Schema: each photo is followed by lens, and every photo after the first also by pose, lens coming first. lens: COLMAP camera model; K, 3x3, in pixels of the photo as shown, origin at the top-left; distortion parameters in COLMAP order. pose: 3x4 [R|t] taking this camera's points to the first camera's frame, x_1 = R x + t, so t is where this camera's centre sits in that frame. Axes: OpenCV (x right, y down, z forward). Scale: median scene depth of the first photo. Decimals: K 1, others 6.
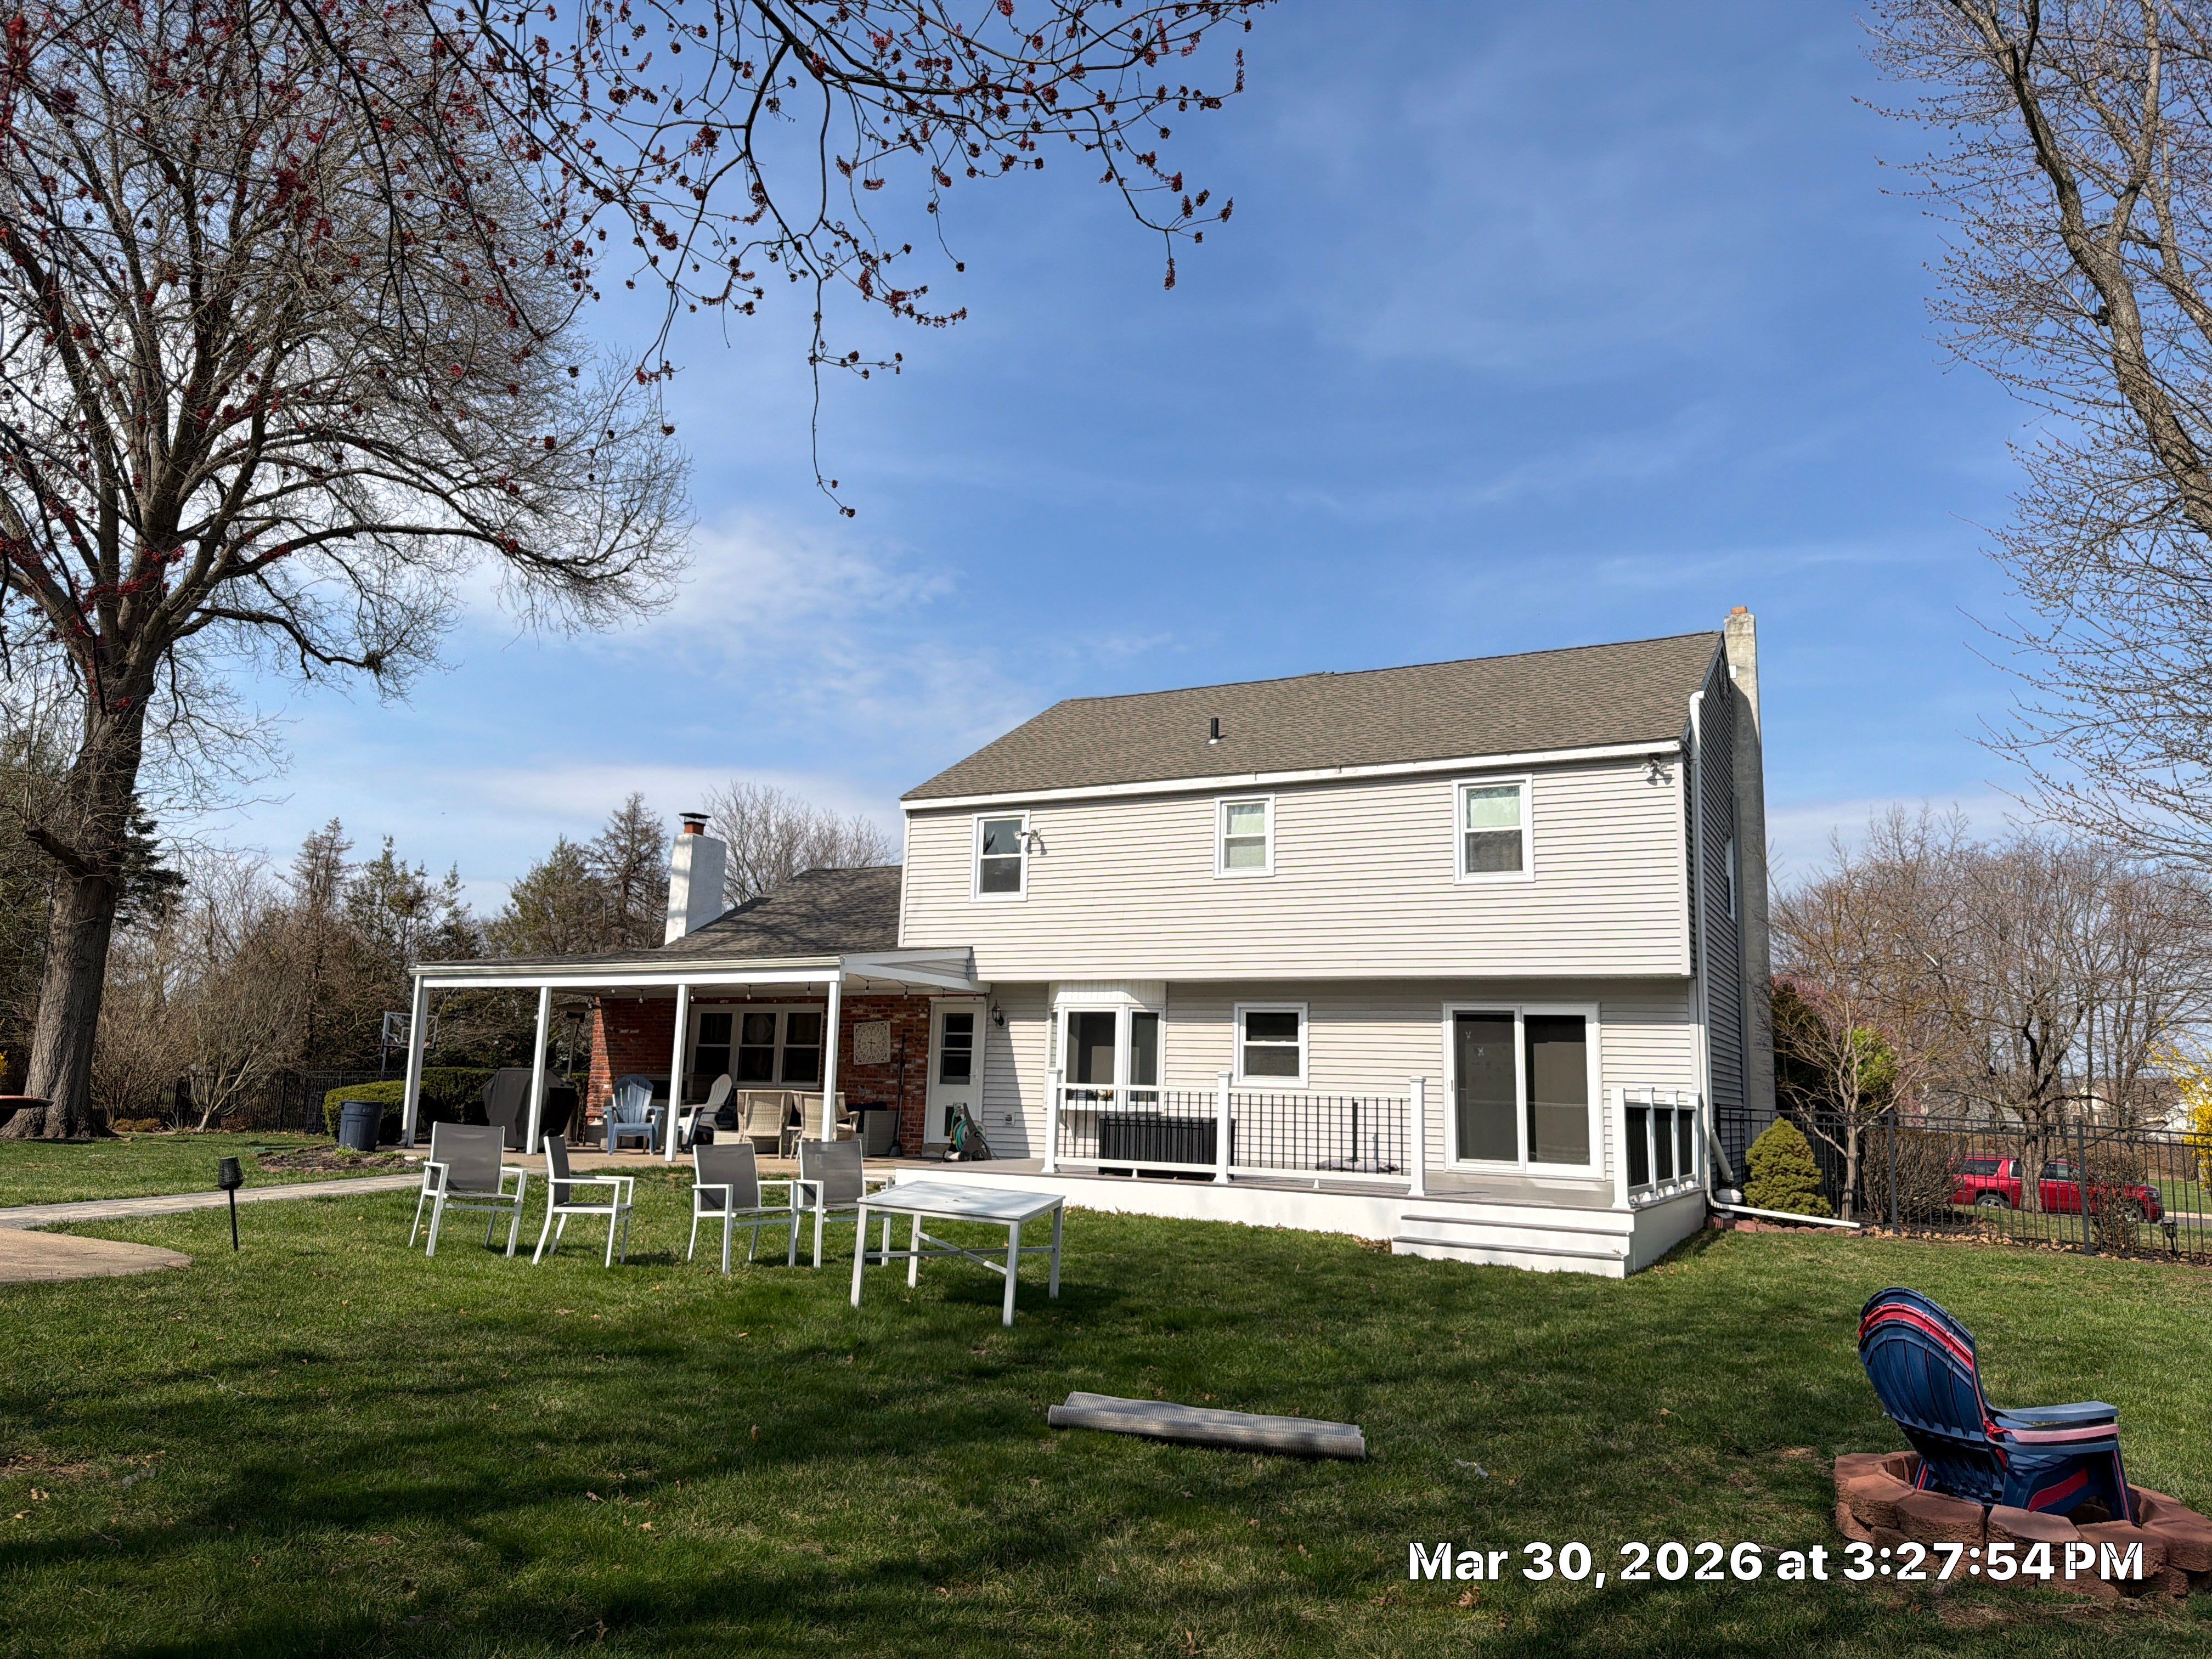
lens RADIAL K [[1511.5, 0, 1118.5], [0, 1511.5, 833.8], [0, 0, 1]] dist [0.072757, -0.080085]
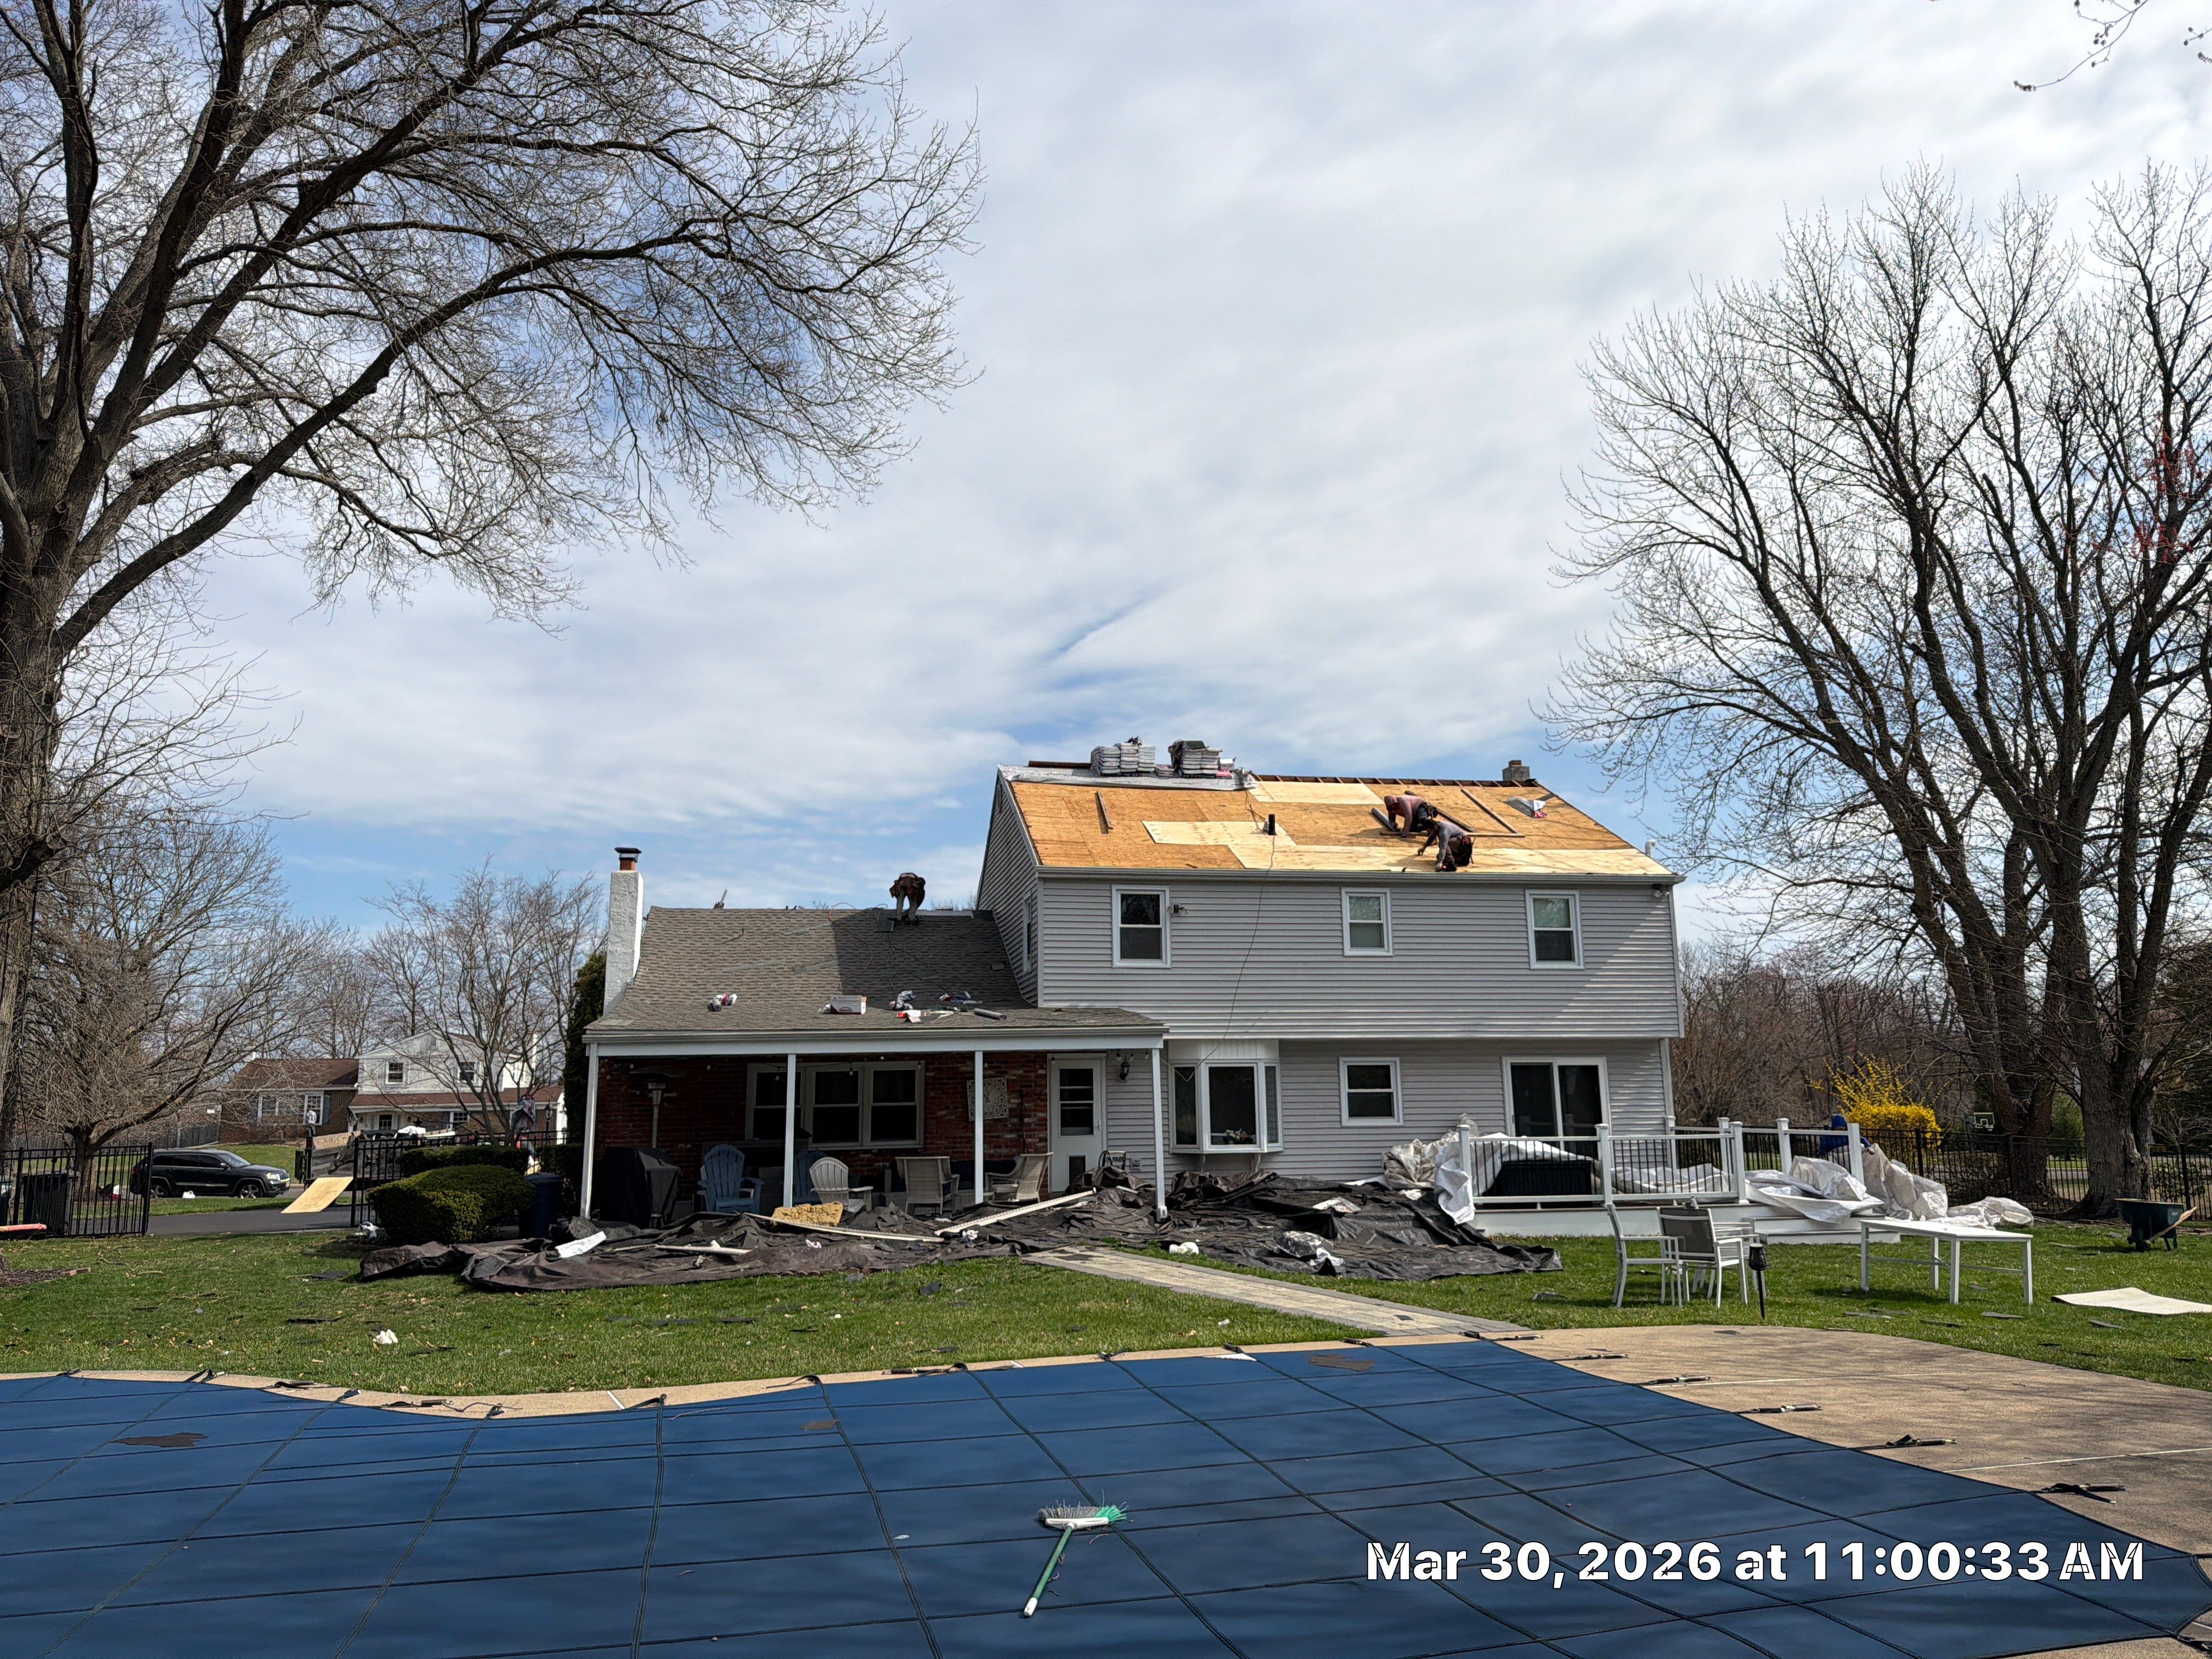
lens RADIAL K [[1503.8, 0, 1100.0], [0, 1503.8, 834.3], [0, 0, 1]] dist [0.070968, -0.040513]
pose [[0.791104, 0.067317, 0.607966, -0.812948], [-0.068290, 0.997432, -0.021580, -0.027948], [-0.607858, -0.024446, 0.793670, 0.156183]]
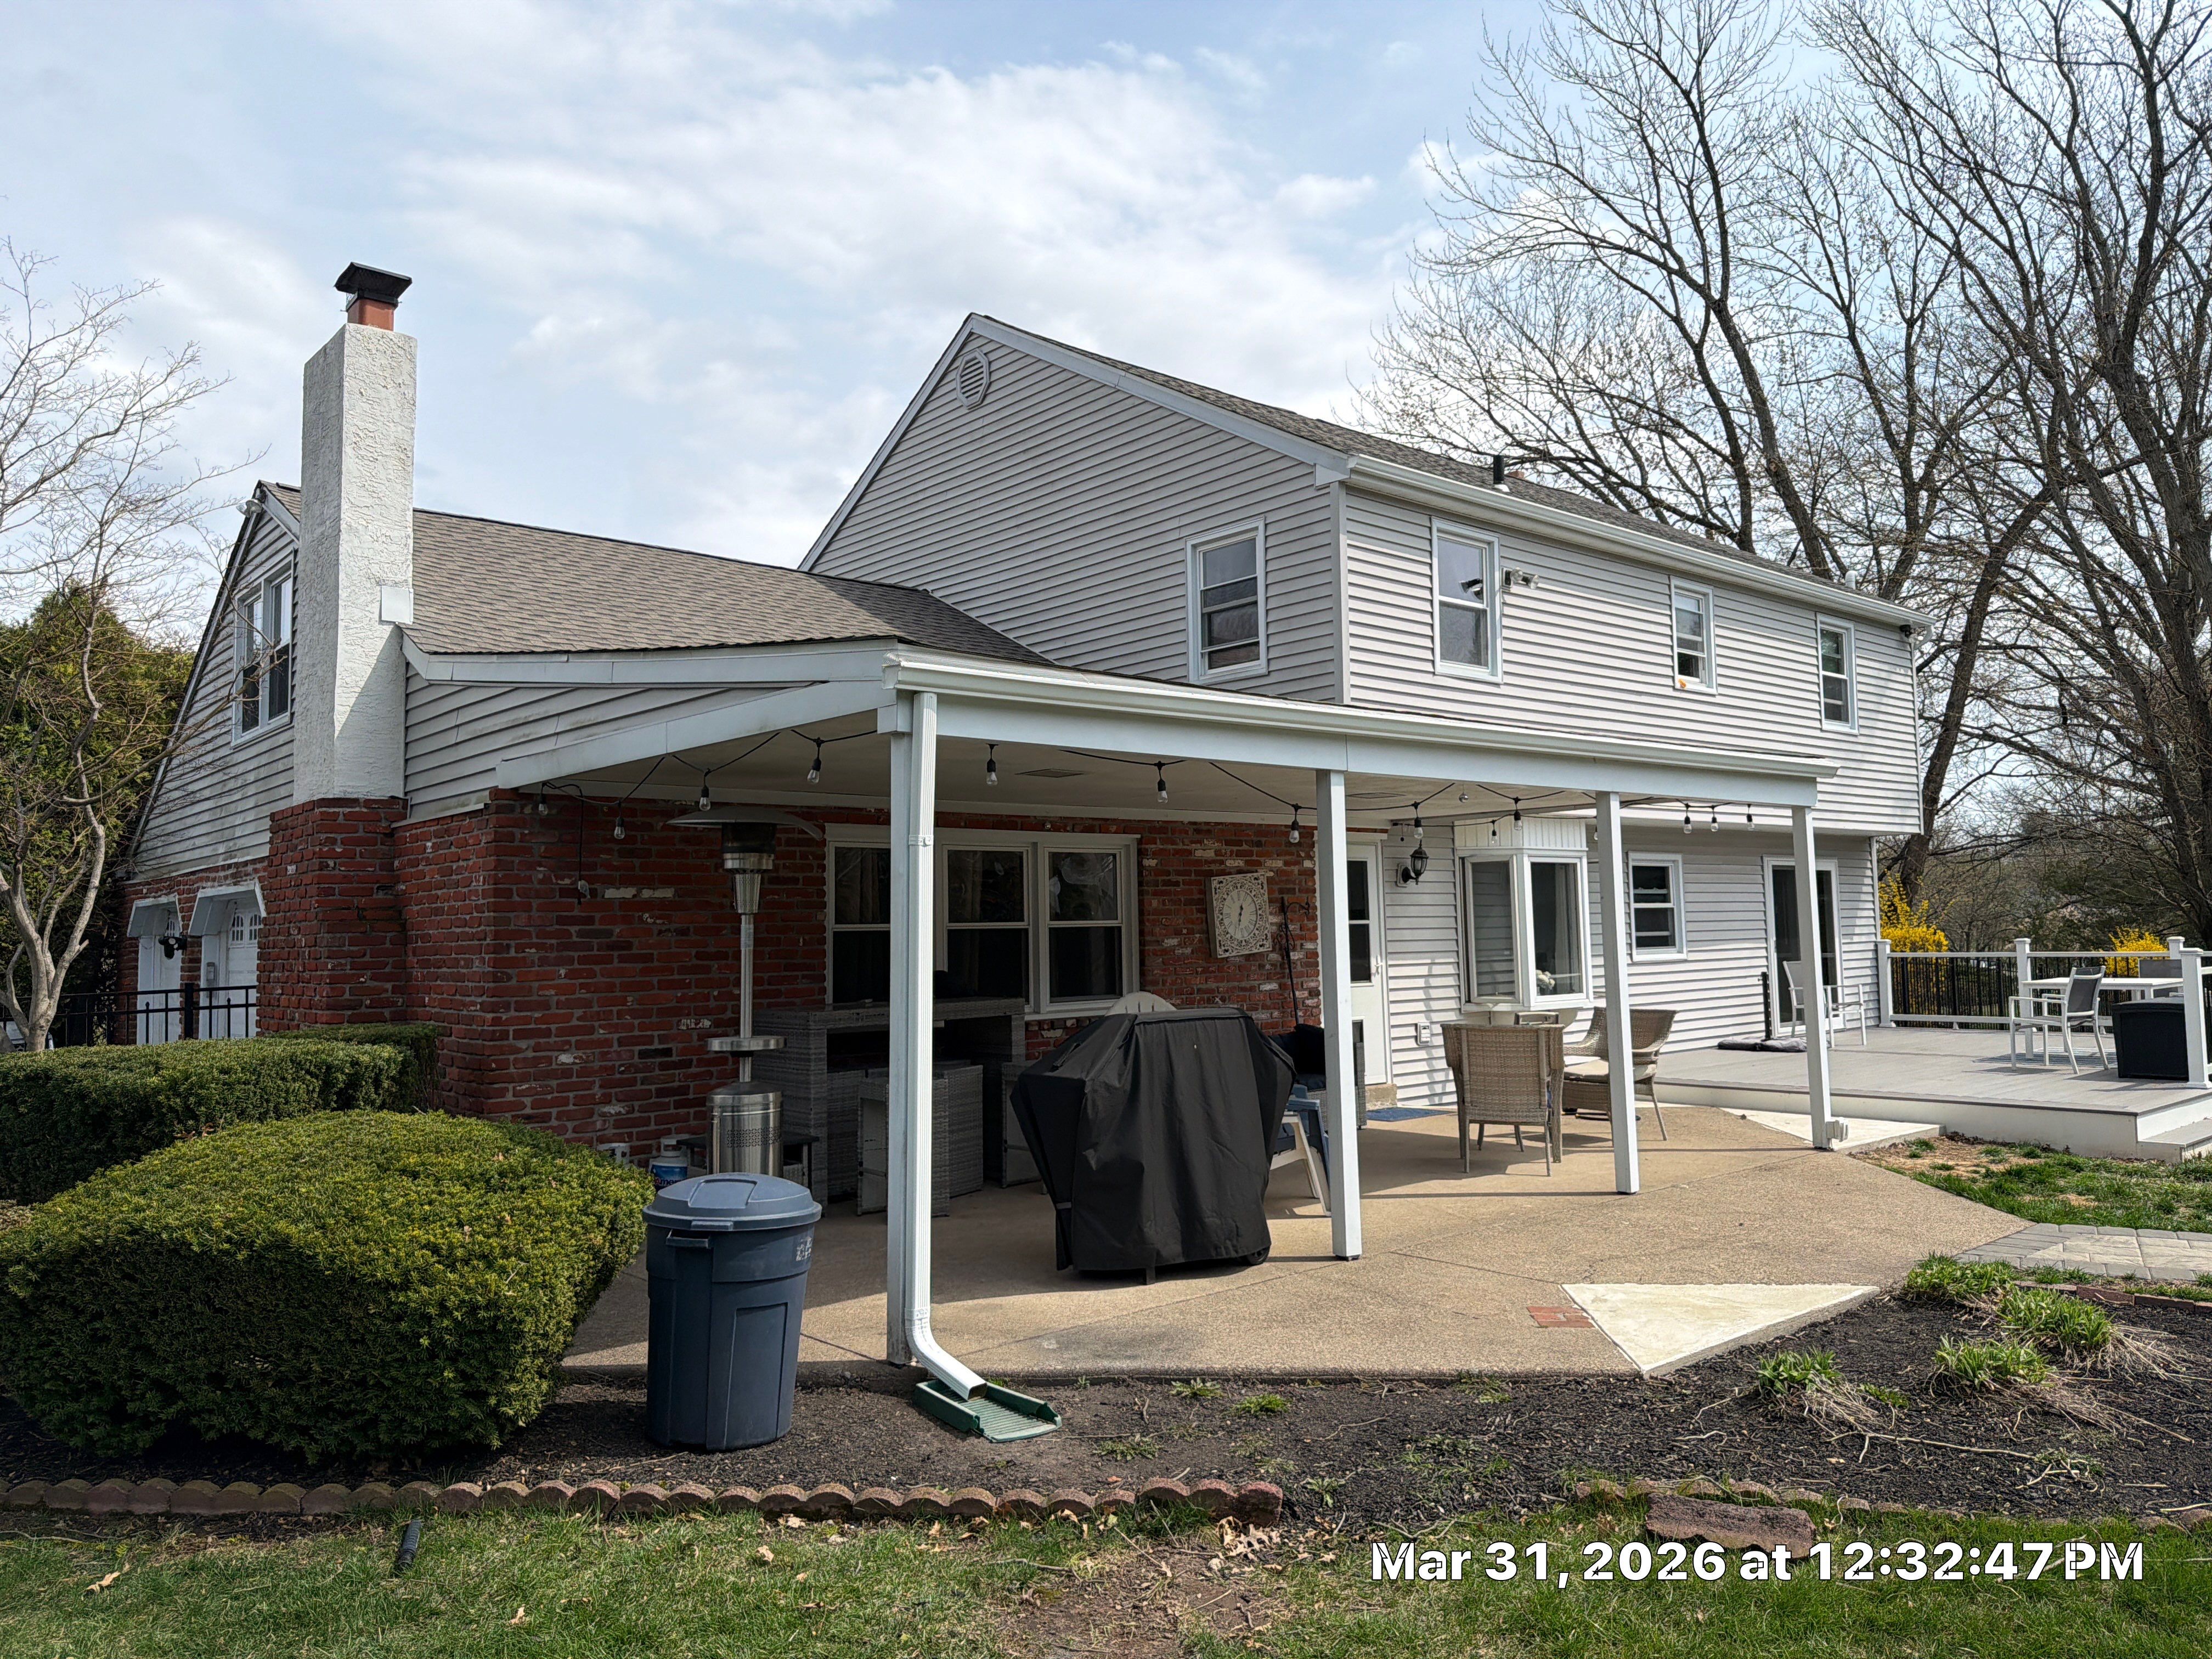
lens RADIAL K [[1557.7, 0, 1106.0], [0, 1557.7, 829.5], [0, 0, 1]] dist [0.077358, -0.094735]
pose [[0.378765, 0.027802, 0.925075, -0.738642], [-0.120836, 0.992478, 0.019648, 0.114552], [-0.917570, -0.119224, 0.379276, 0.928660]]
